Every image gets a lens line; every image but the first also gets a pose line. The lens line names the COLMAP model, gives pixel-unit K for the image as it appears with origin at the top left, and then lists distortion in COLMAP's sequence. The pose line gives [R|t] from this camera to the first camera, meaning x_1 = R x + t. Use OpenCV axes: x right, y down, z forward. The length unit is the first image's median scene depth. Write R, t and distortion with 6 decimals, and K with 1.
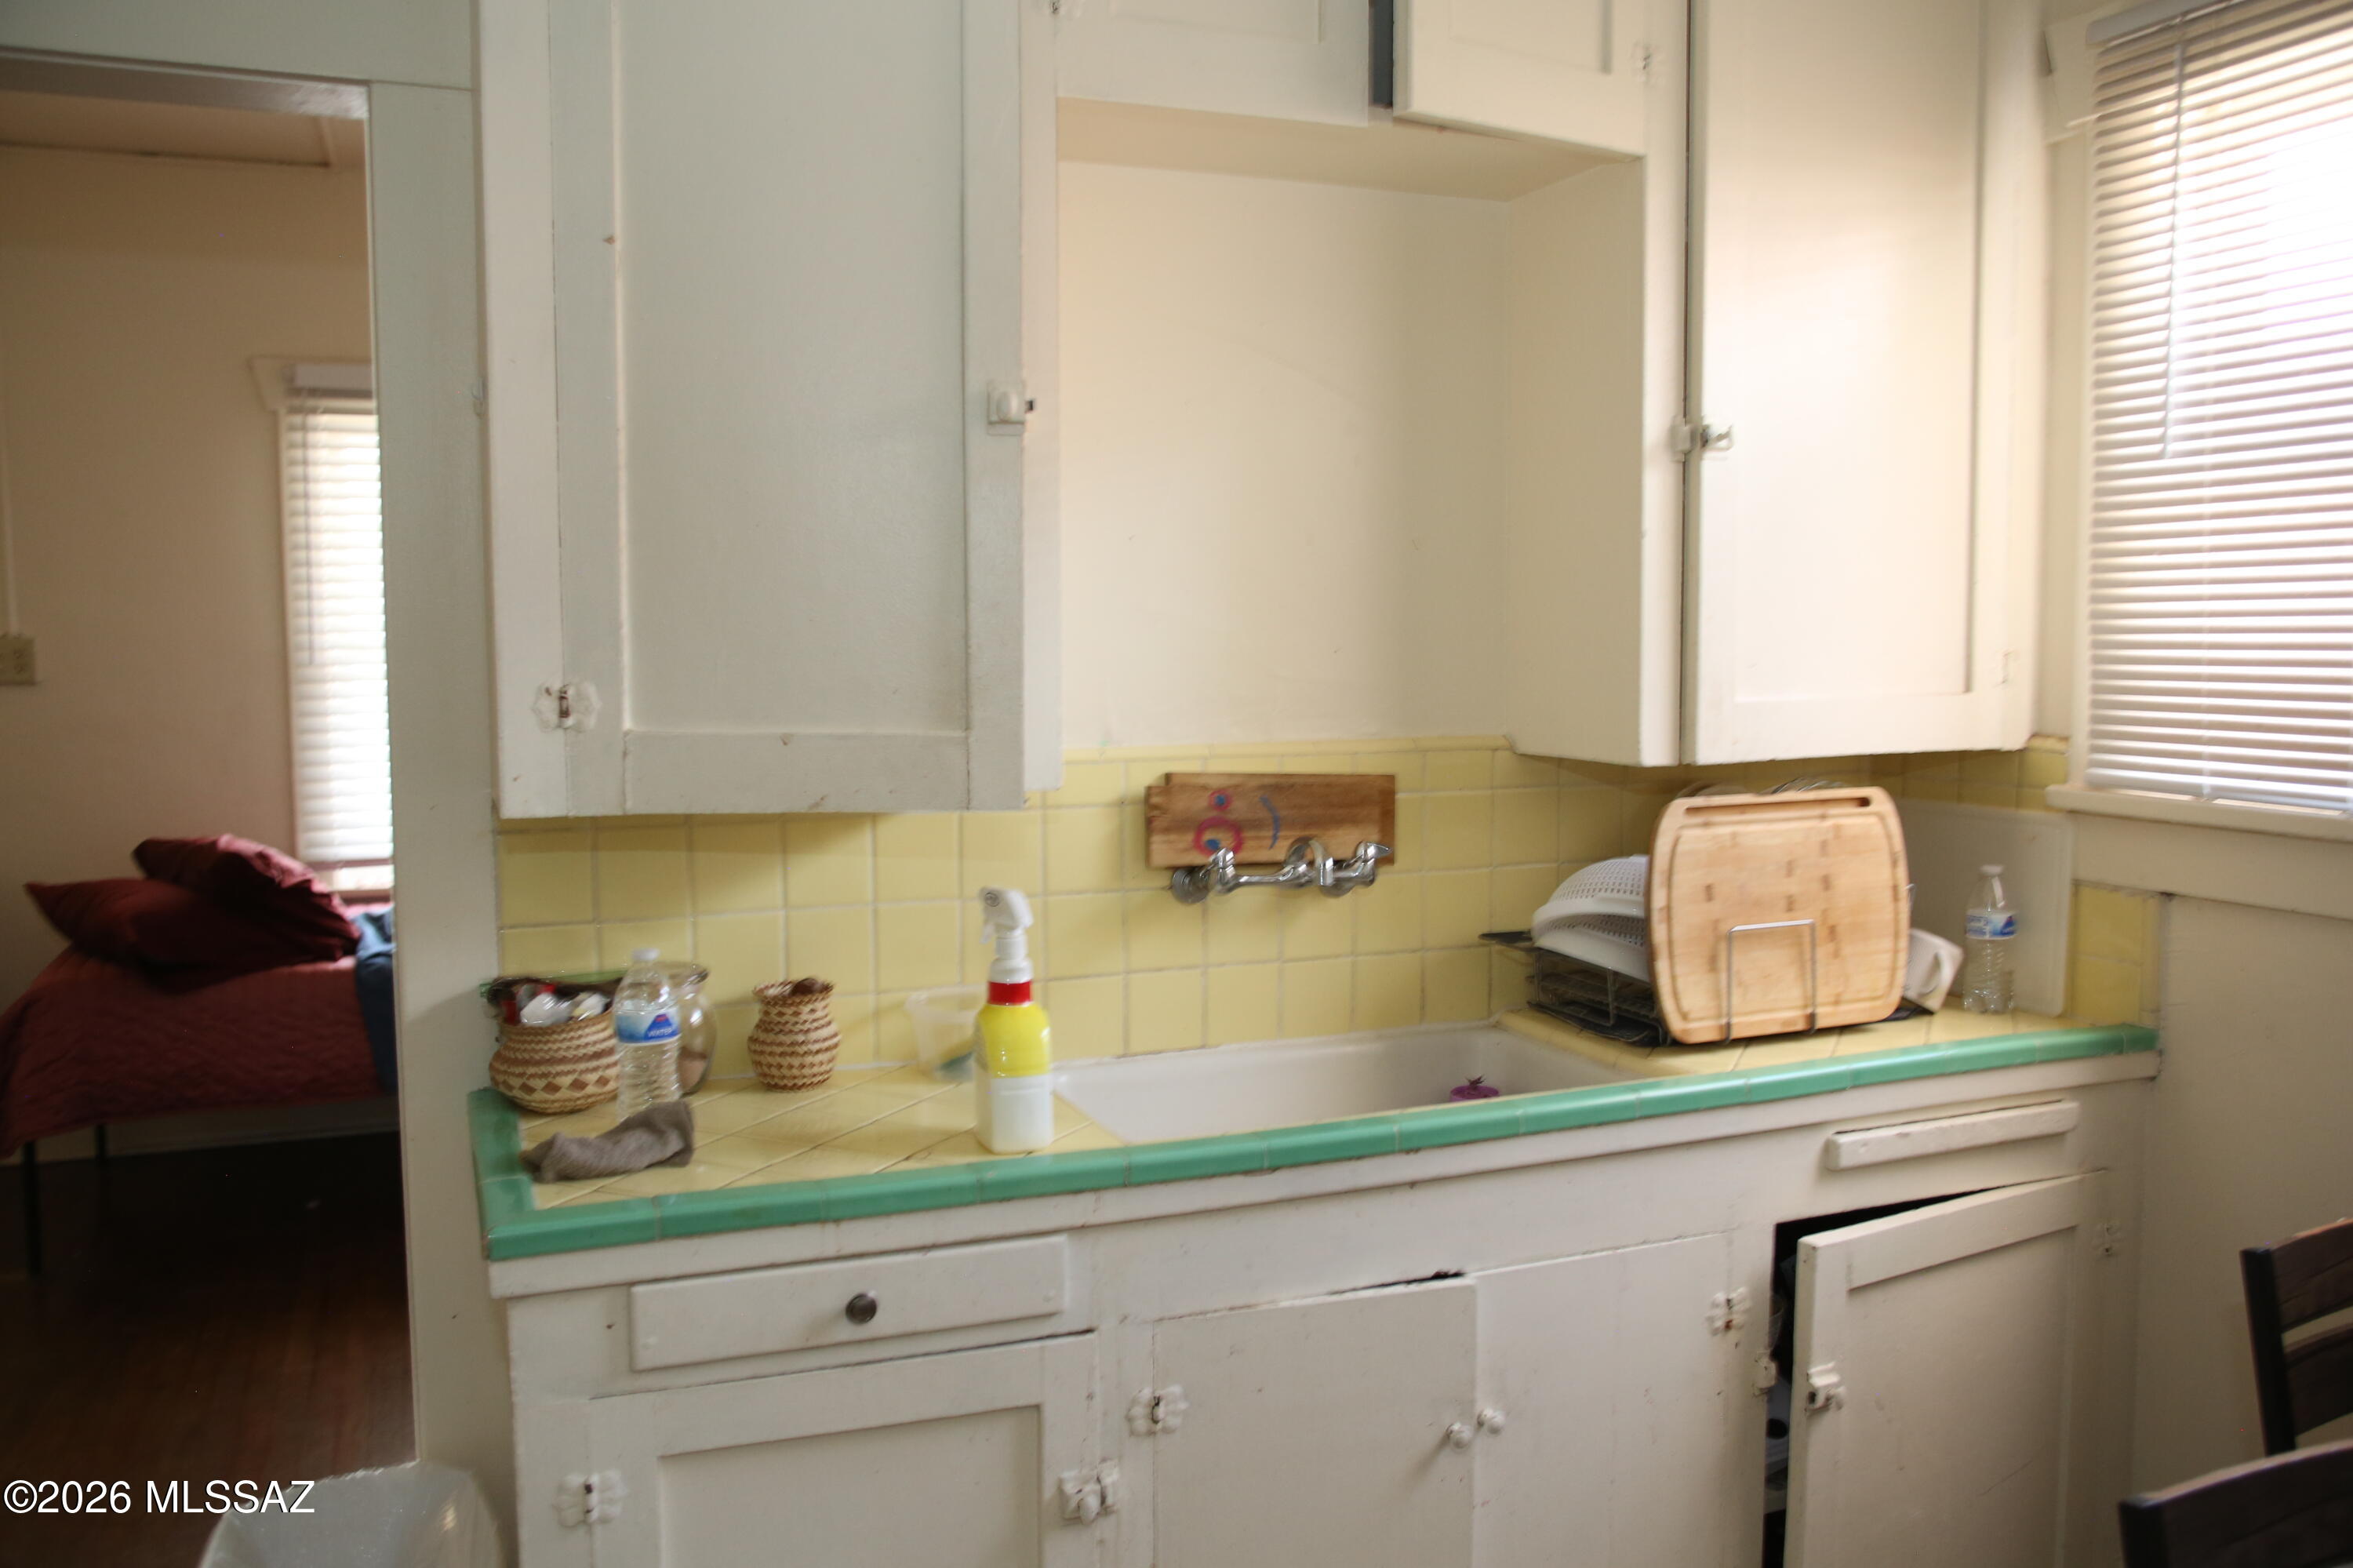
lens RADIAL K [[1887.1, 0, 1168.9], [0, 1887.1, 777.2], [0, 0, 1]] dist [-0.102418, 0.106097]
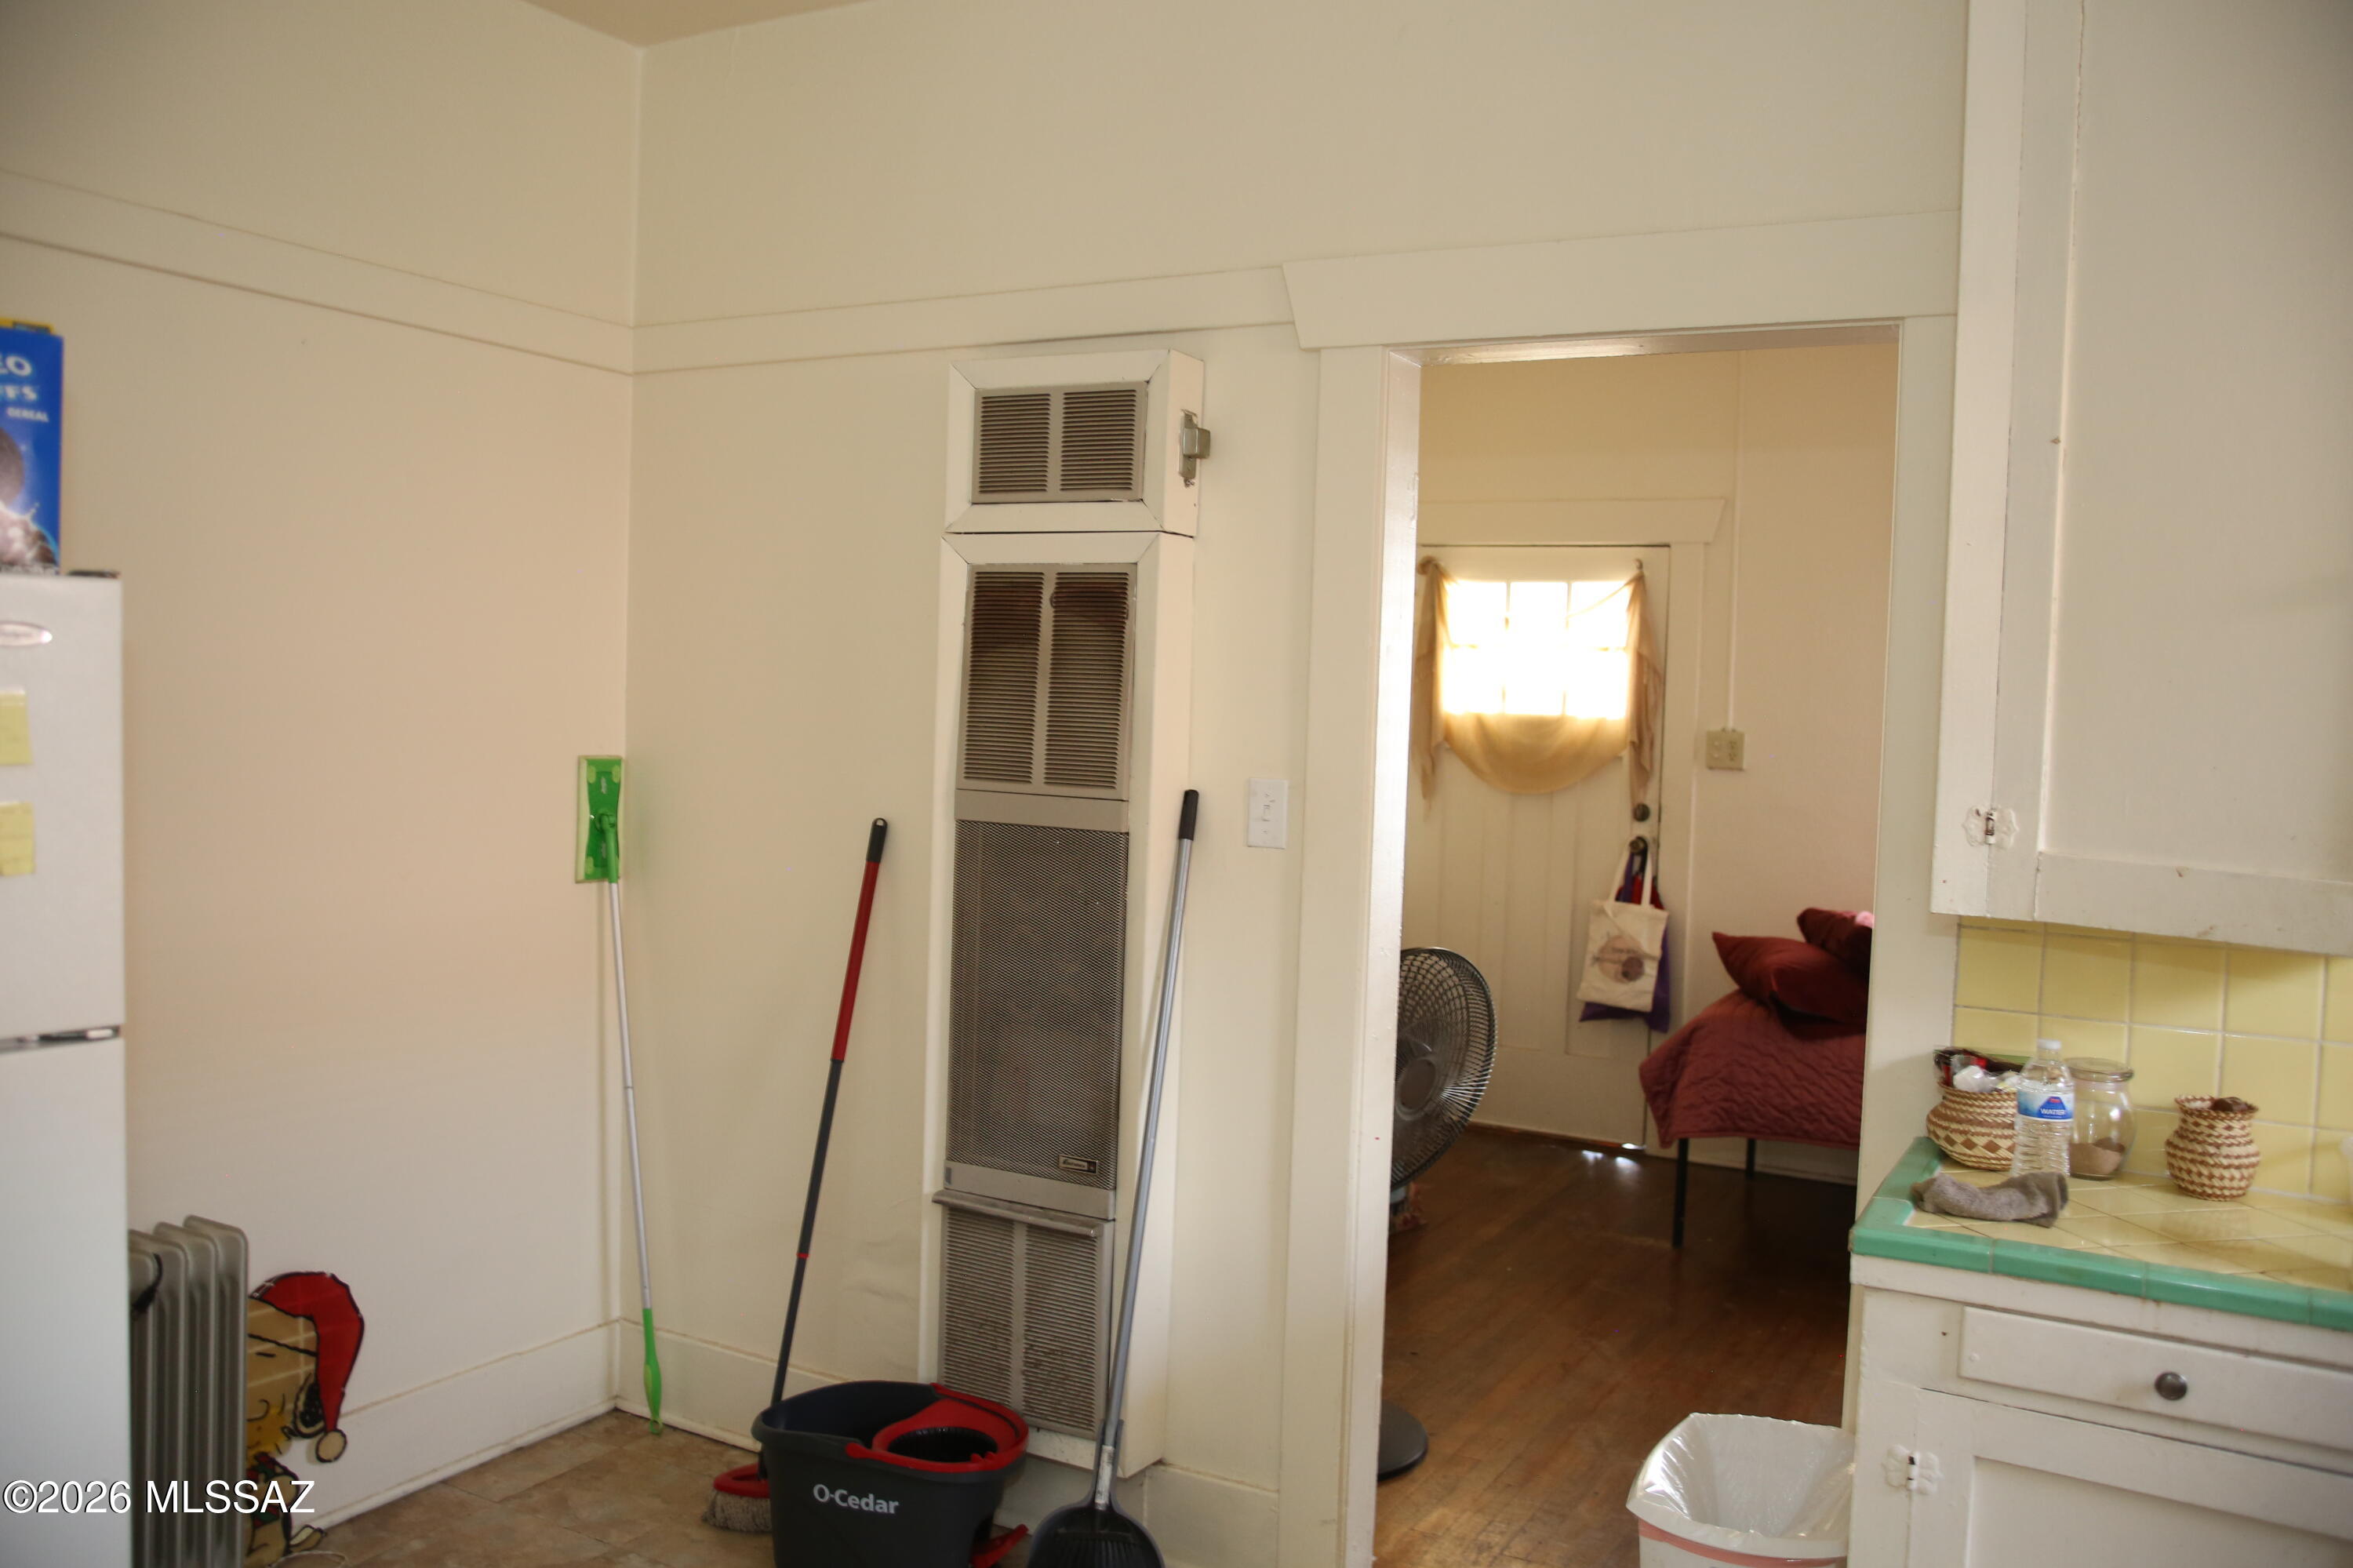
lens RADIAL K [[1887.1, 0, 1168.9], [0, 1887.1, 777.2], [0, 0, 1]] dist [-0.102418, 0.106097]
pose [[0.625999, 0.060797, -0.777451, 0.250789], [-0.100142, 0.994969, -0.002826, -0.011885], [0.773368, 0.079624, 0.628938, -0.155269]]
